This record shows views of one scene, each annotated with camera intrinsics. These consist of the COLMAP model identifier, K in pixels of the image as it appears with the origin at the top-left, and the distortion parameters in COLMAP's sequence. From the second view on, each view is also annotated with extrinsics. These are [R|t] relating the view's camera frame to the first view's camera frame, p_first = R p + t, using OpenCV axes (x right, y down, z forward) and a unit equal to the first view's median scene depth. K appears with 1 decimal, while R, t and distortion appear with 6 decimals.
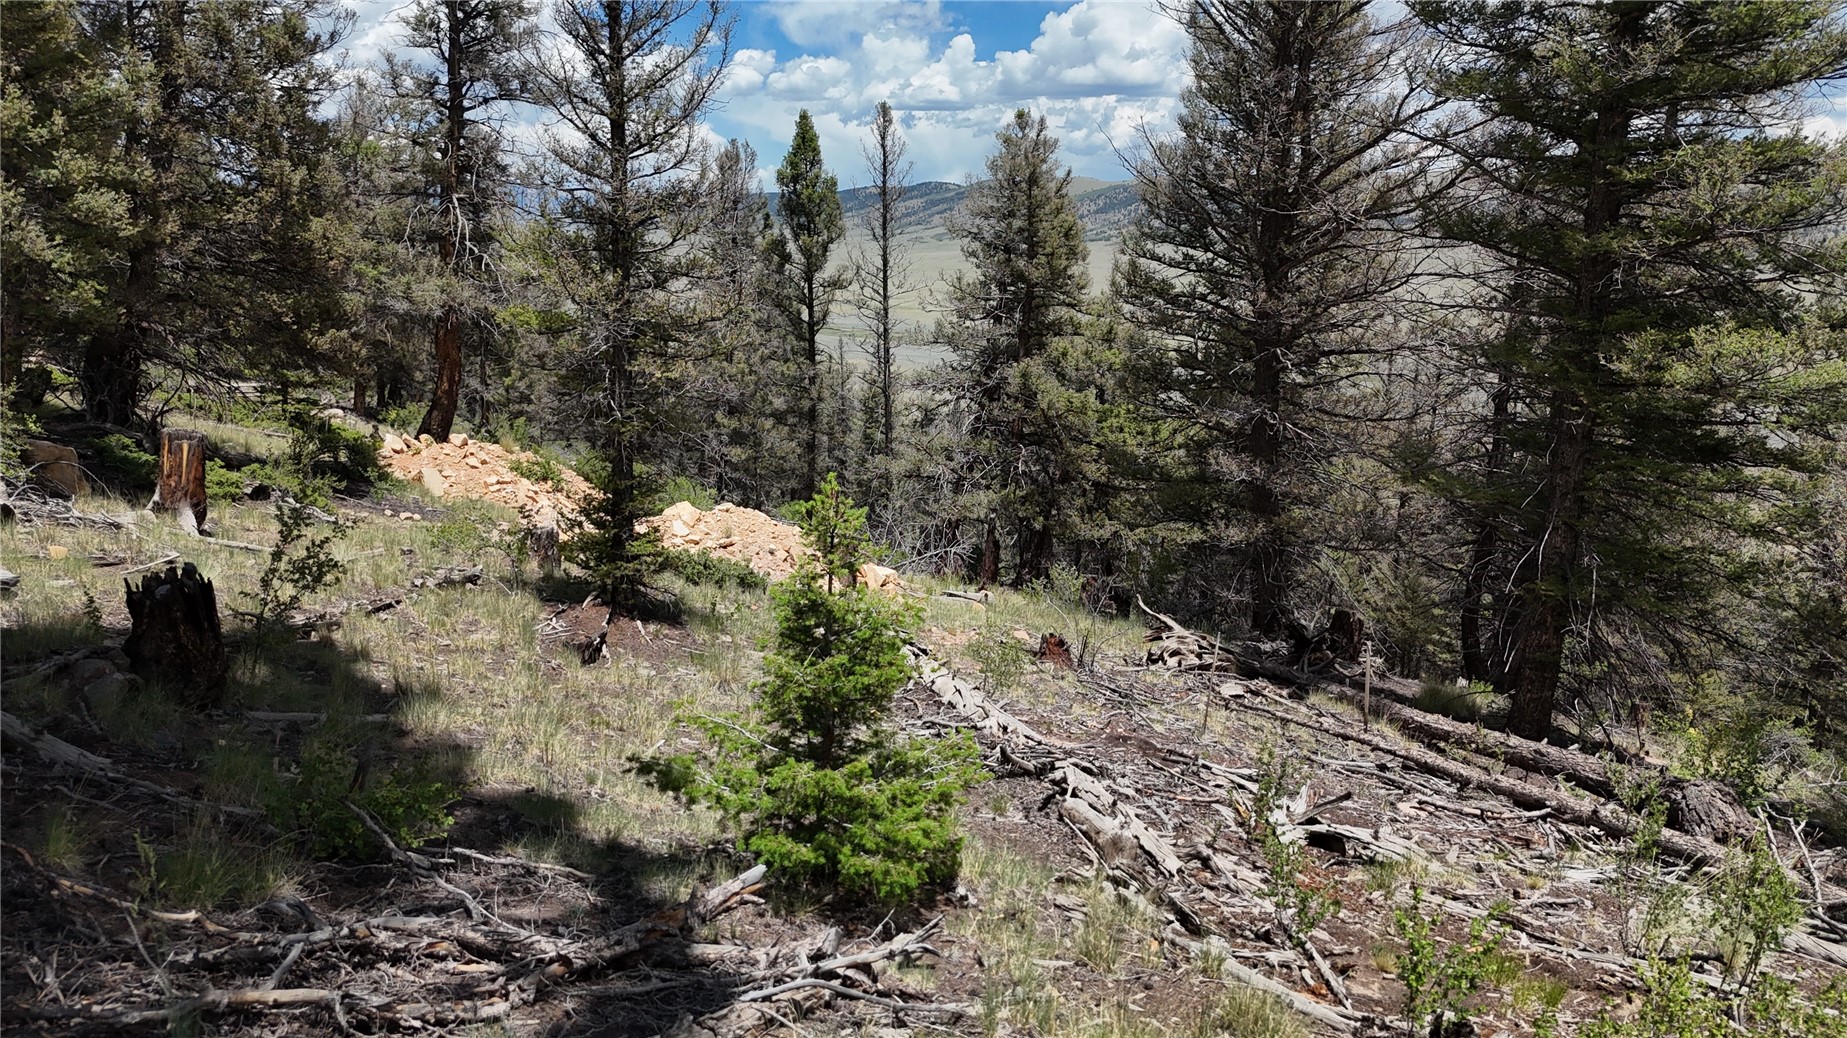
lens RADIAL K [[1361.6, 0, 923.5], [0, 1361.6, 519.0], [0, 0, 1]] dist [0.075981, -0.071977]
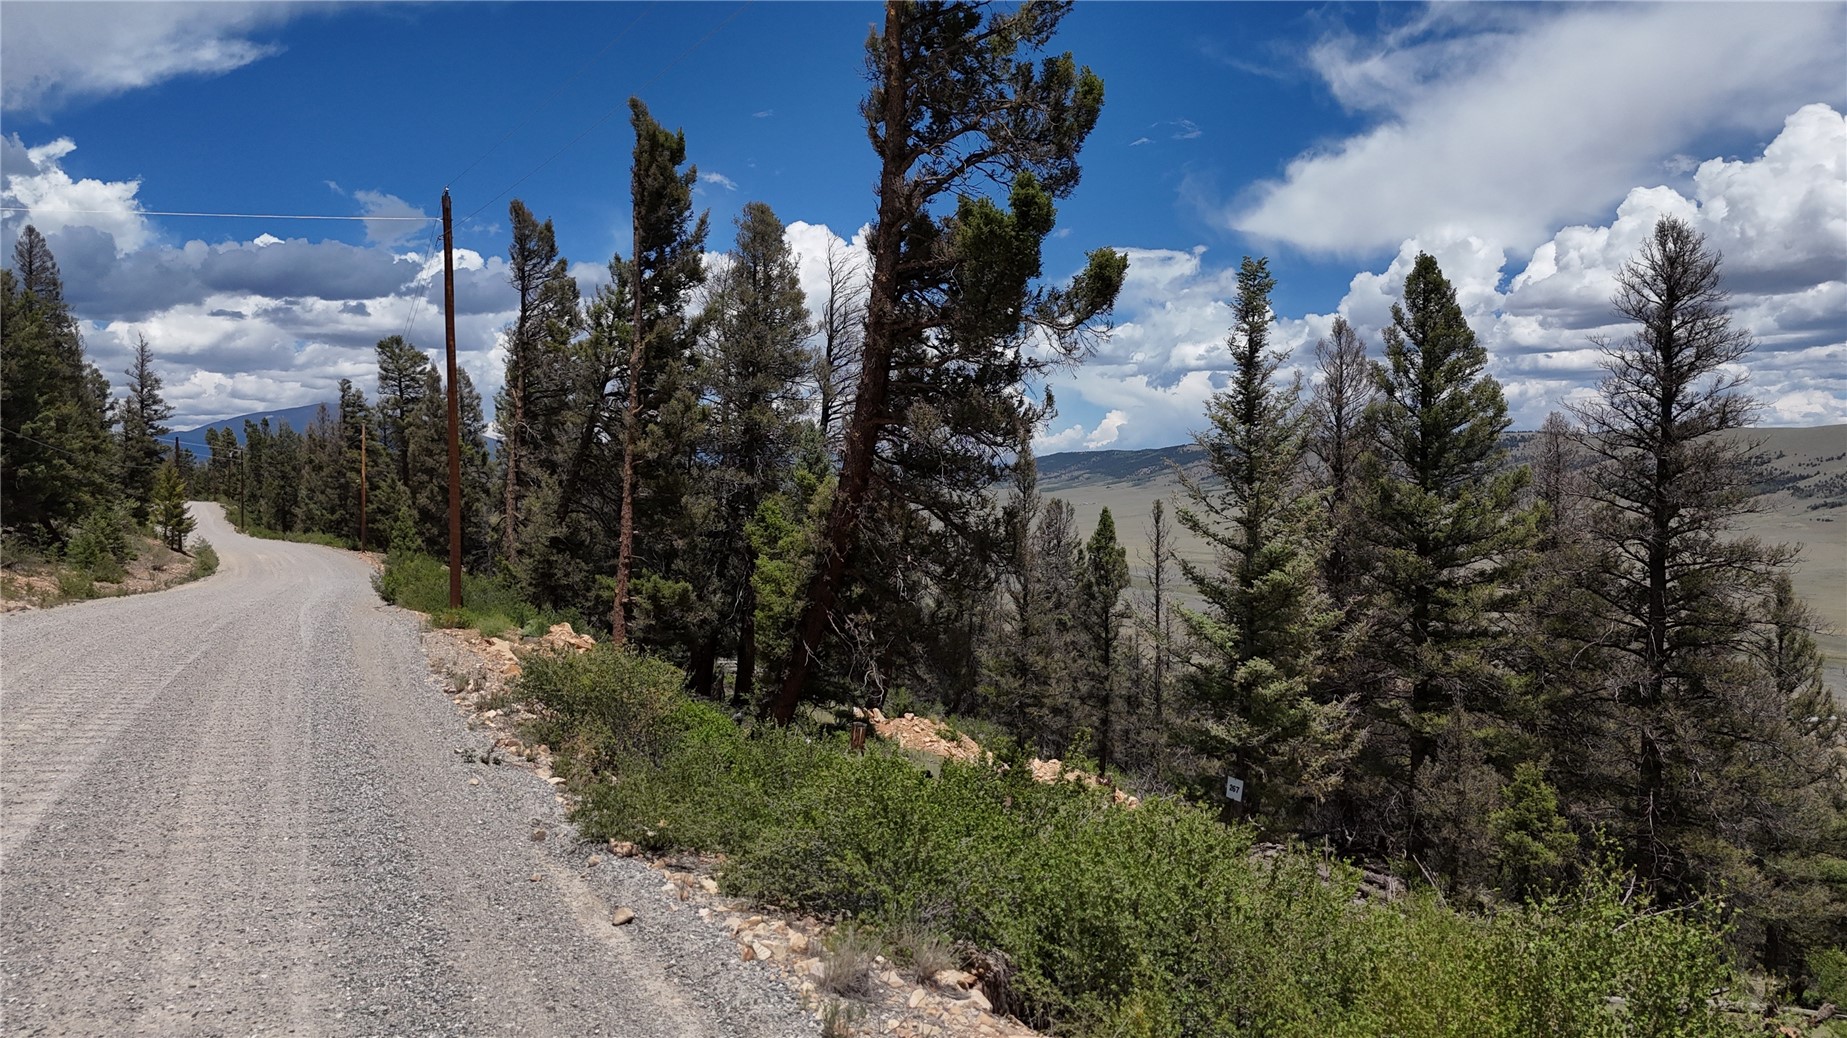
lens RADIAL K [[1361.6, 0, 923.5], [0, 1361.6, 519.0], [0, 0, 1]] dist [0.075981, -0.071977]
pose [[0.973822, 0.006614, -0.227217, 0.065859], [-0.047928, 0.983080, -0.176795, 0.003118], [0.222203, 0.183057, 0.957662, -0.547391]]
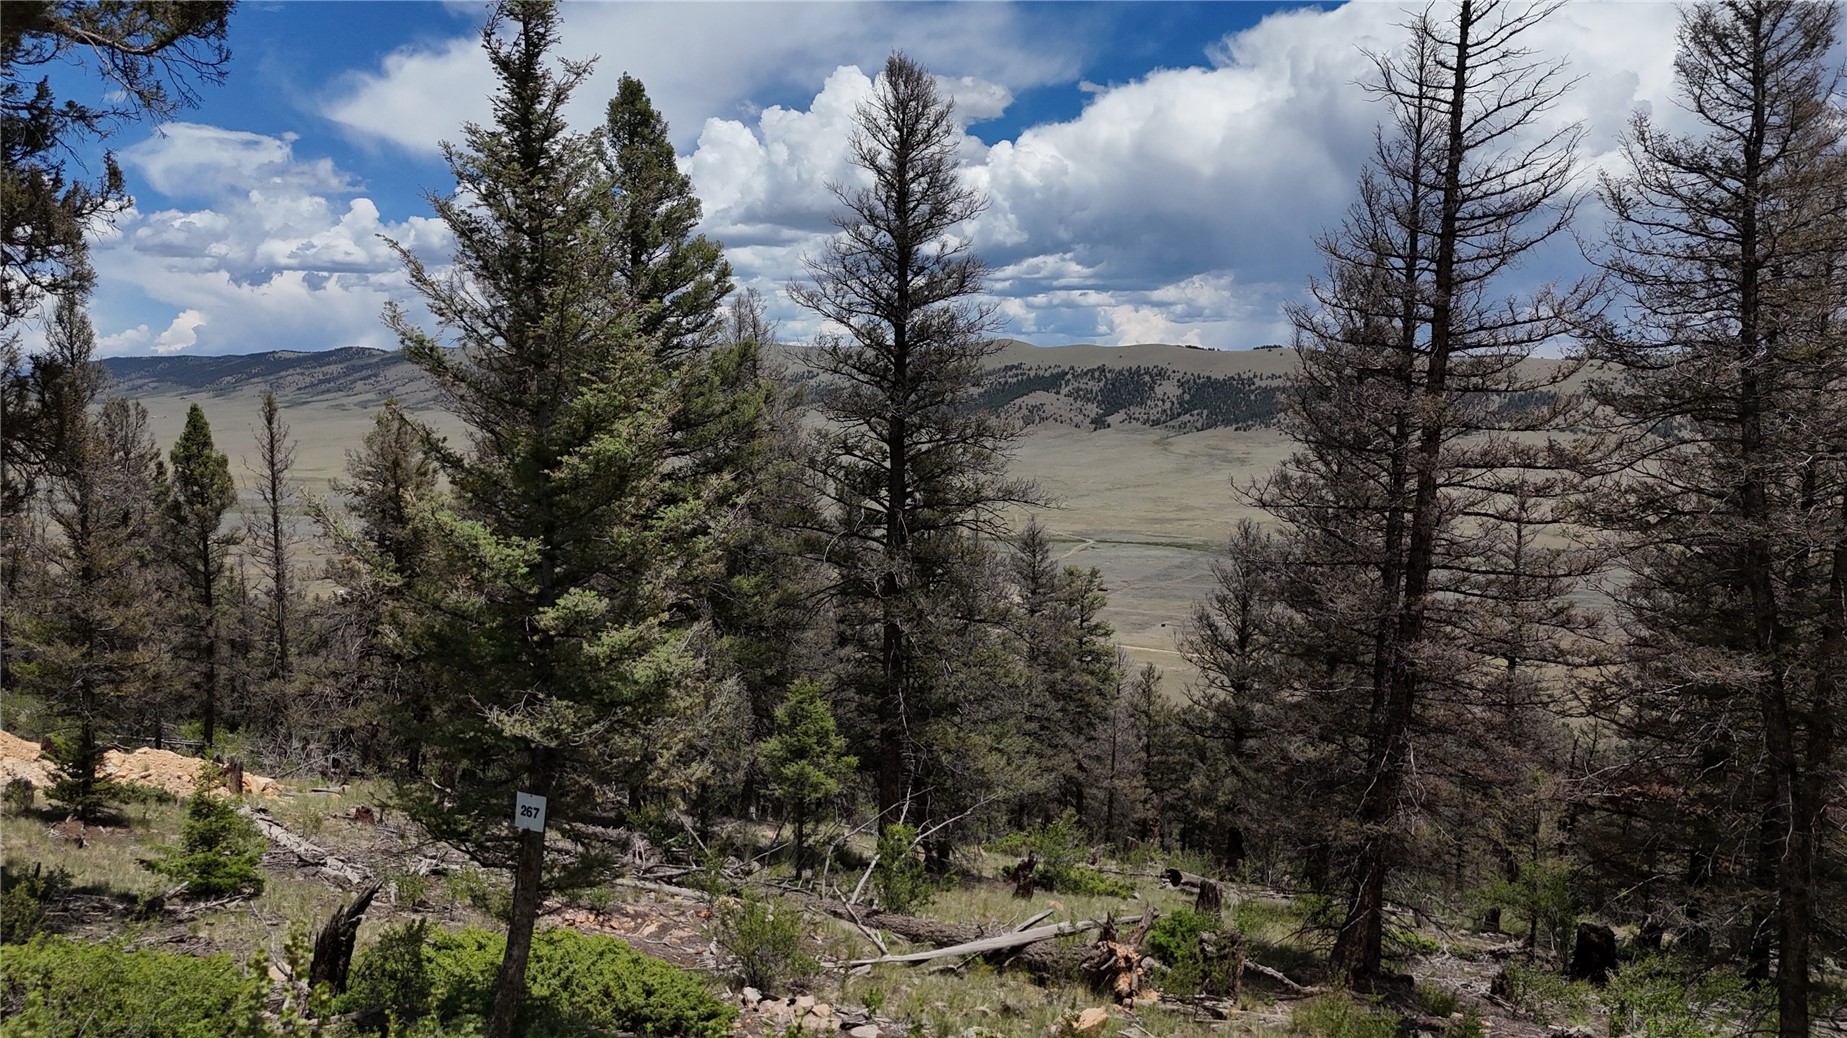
lens RADIAL K [[1361.6, 0, 923.5], [0, 1361.6, 519.0], [0, 0, 1]] dist [0.075981, -0.071977]
pose [[0.922621, -0.039175, 0.383714, 0.034983], [0.084153, 0.991307, -0.101135, -0.016560], [-0.376416, 0.125600, 0.917897, -0.365765]]
